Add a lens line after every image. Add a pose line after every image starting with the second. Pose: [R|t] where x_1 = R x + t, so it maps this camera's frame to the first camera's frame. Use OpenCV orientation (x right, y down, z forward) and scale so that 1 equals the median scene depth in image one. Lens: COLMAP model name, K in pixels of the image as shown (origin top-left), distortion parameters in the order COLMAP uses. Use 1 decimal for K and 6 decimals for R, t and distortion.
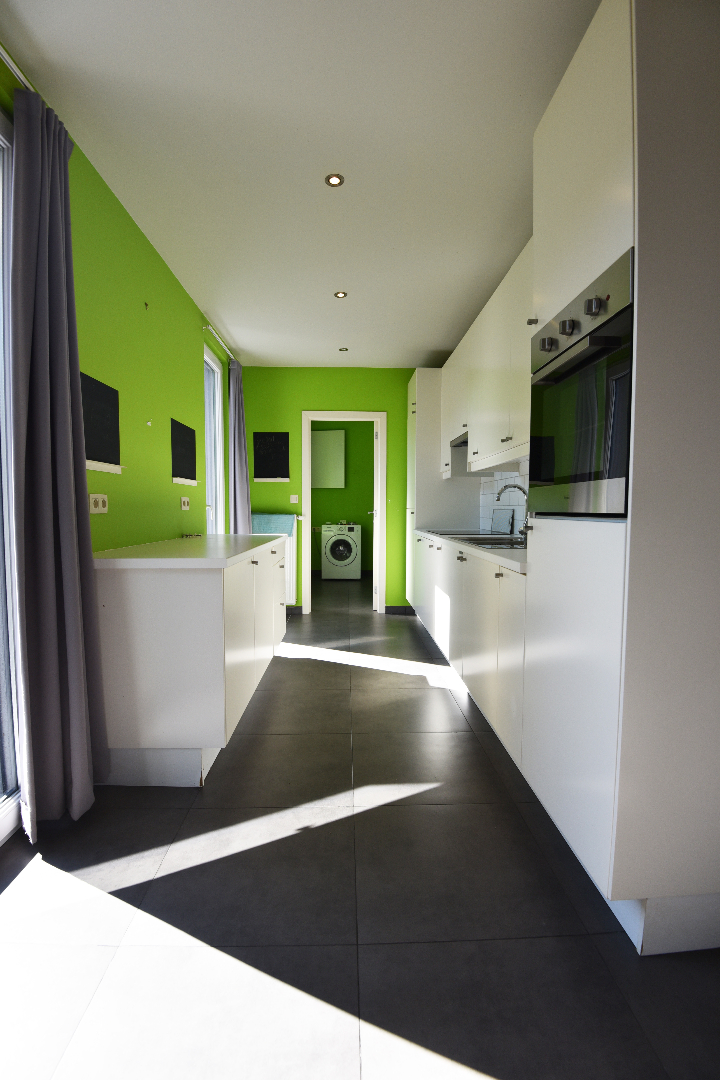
lens RADIAL K [[500.7, 0, 362.2], [0, 500.7, 543.0], [0, 0, 1]] dist [-0.034212, -0.002299]
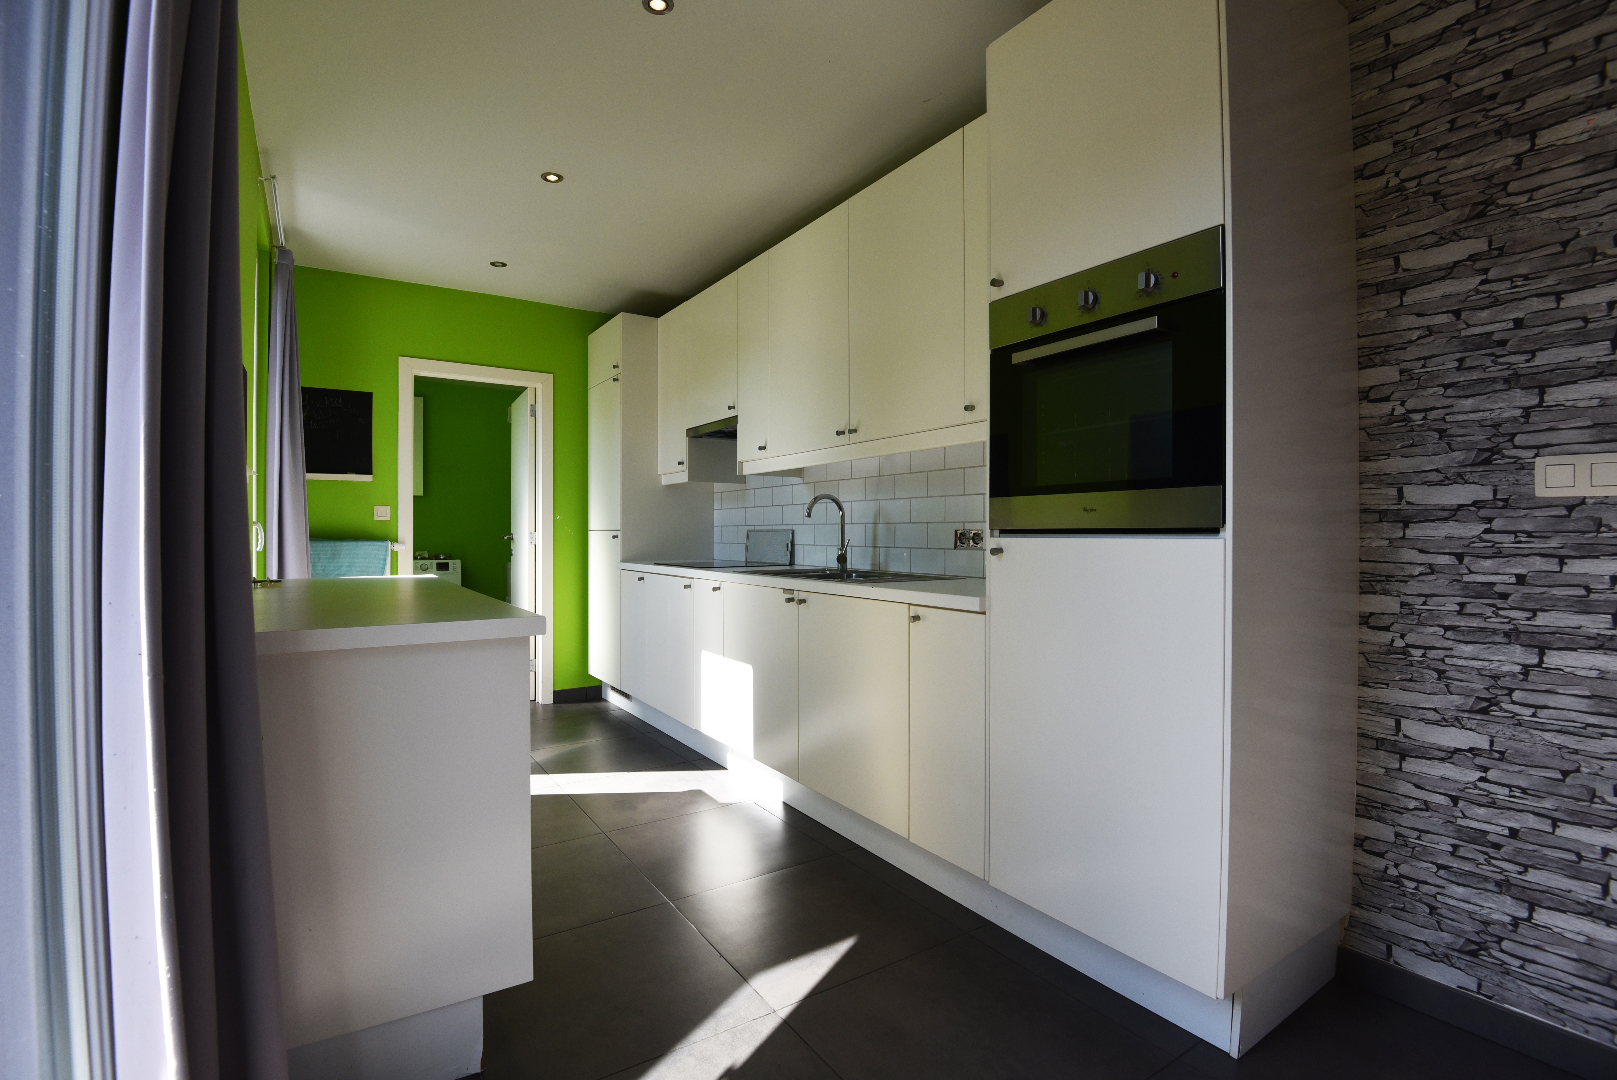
lens RADIAL K [[749.6, 0, 807.2], [0, 749.6, 539.3], [0, 0, 1]] dist [-0.034212, -0.002299]
pose [[0.855404, -0.006433, 0.517921, -0.171819], [0.037508, 0.998067, -0.049551, -0.000715], [-0.516601, 0.061812, 0.853992, 0.063917]]
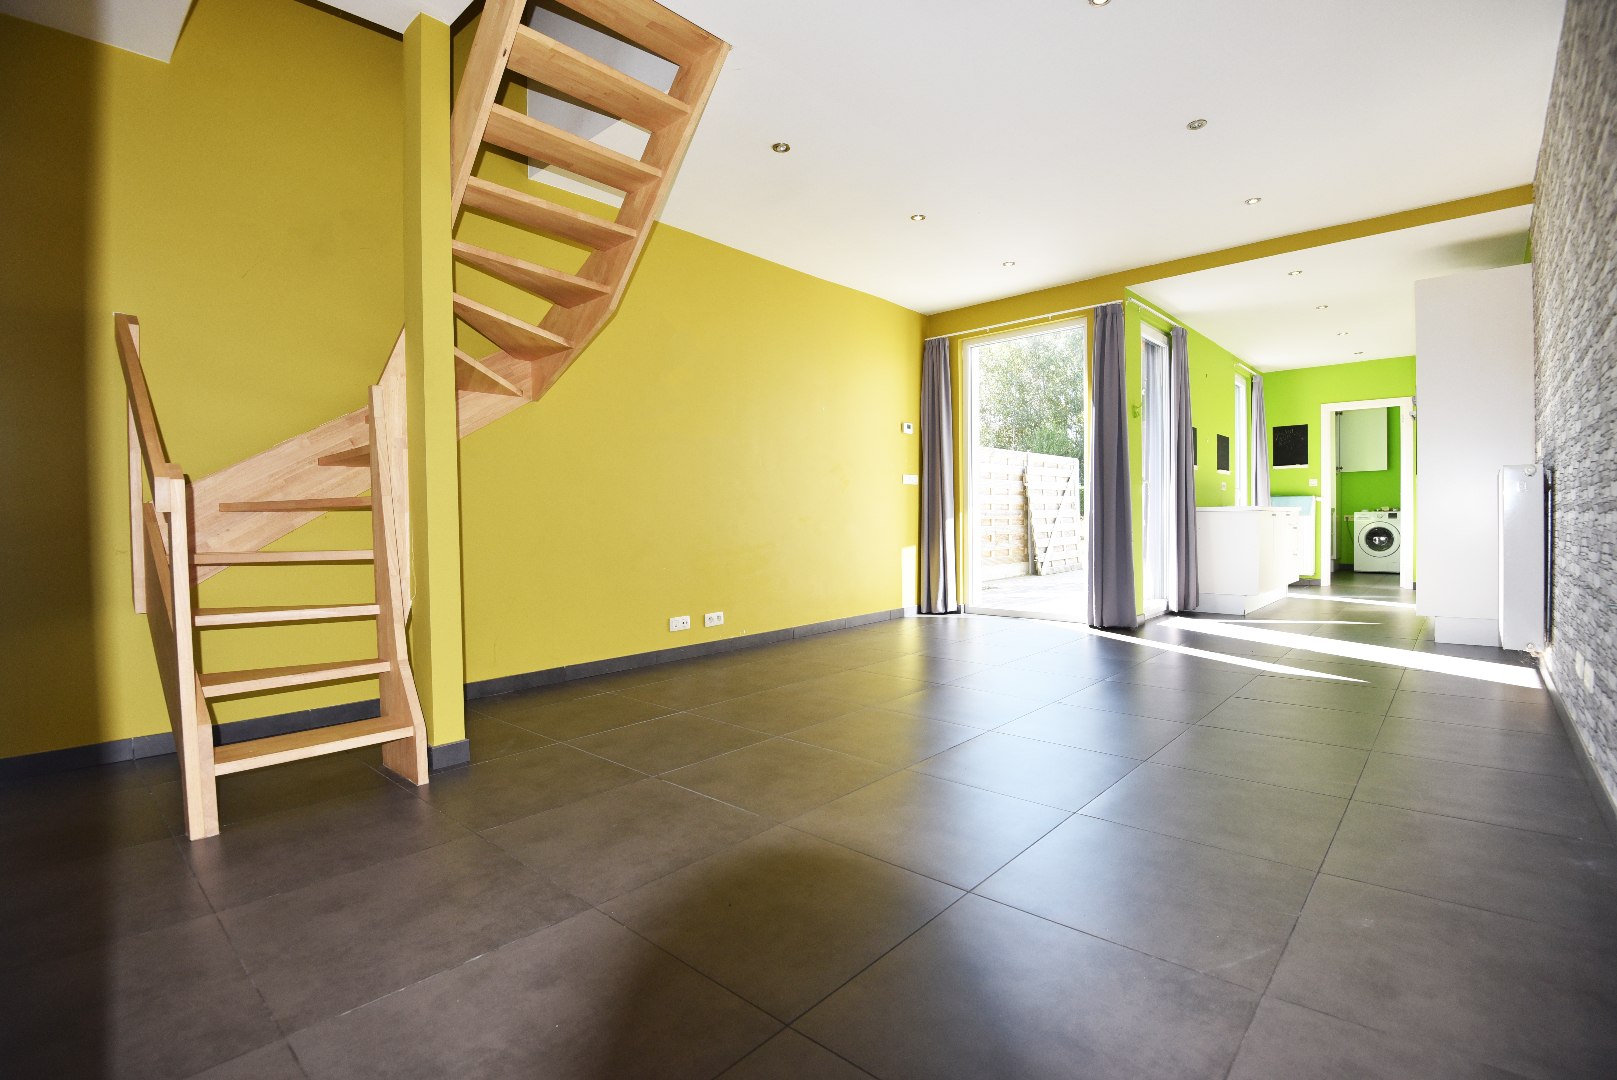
lens RADIAL K [[749.6, 0, 811.8], [0, 749.6, 542.5], [0, 0, 1]] dist [-0.034212, -0.002299]
pose [[0.722421, 0.005413, -0.691432, 0.213732], [-0.027570, 0.999400, -0.020982, 0.122396], [0.690903, 0.034221, 0.722137, -1.057650]]
